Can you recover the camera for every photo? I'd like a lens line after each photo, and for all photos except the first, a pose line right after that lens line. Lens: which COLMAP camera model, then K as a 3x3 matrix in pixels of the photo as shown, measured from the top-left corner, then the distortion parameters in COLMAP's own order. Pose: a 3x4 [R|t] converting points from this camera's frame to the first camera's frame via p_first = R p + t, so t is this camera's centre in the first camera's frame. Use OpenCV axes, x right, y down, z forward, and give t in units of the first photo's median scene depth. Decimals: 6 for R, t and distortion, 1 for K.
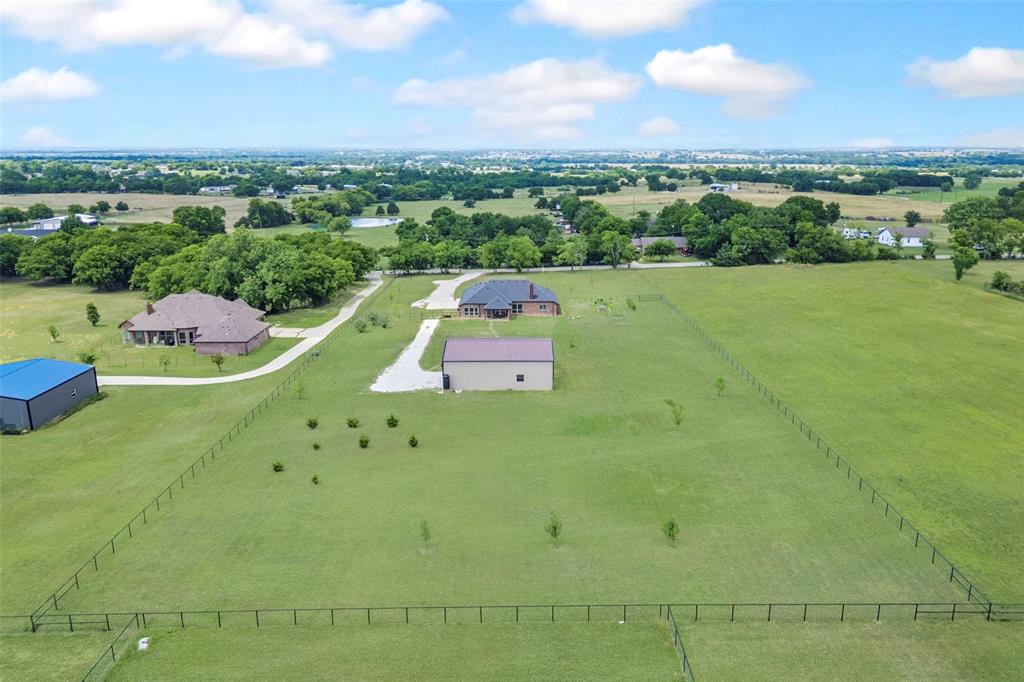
lens RADIAL K [[727.1, 0, 524.0], [0, 727.1, 340.4], [0, 0, 1]] dist [0.091703, -0.104845]
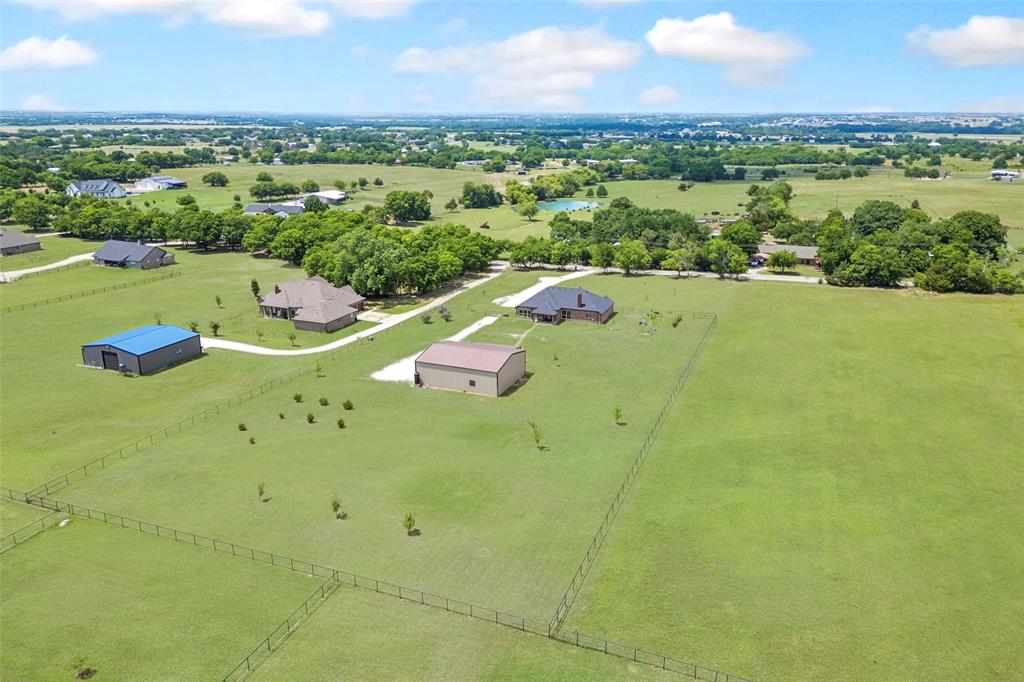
lens RADIAL K [[727.1, 0, 524.0], [0, 727.1, 340.4], [0, 0, 1]] dist [0.091703, -0.104845]
pose [[0.927506, 0.115149, -0.355630, 0.286274], [-0.098854, 0.993060, 0.063722, -0.059964], [0.360500, -0.023947, 0.932452, -0.050583]]
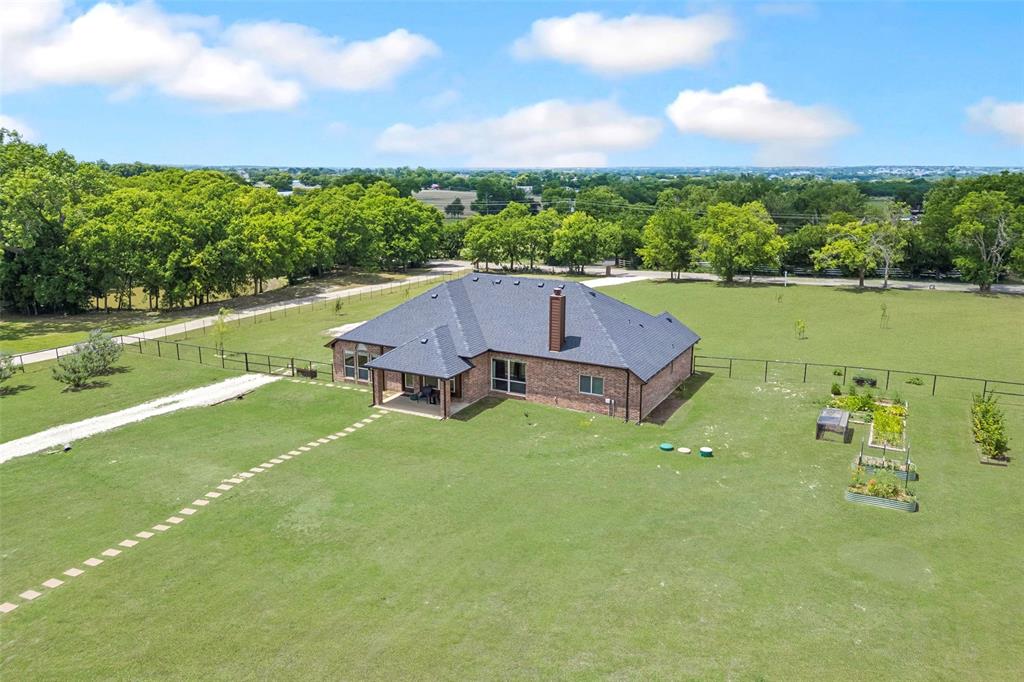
lens RADIAL K [[727.1, 0, 524.0], [0, 727.1, 340.4], [0, 0, 1]] dist [0.091703, -0.104845]
pose [[0.882960, 0.113978, -0.455402, 0.108450], [-0.126280, 0.991989, 0.003436, -0.052080], [0.452145, 0.054475, 0.890279, 0.647965]]
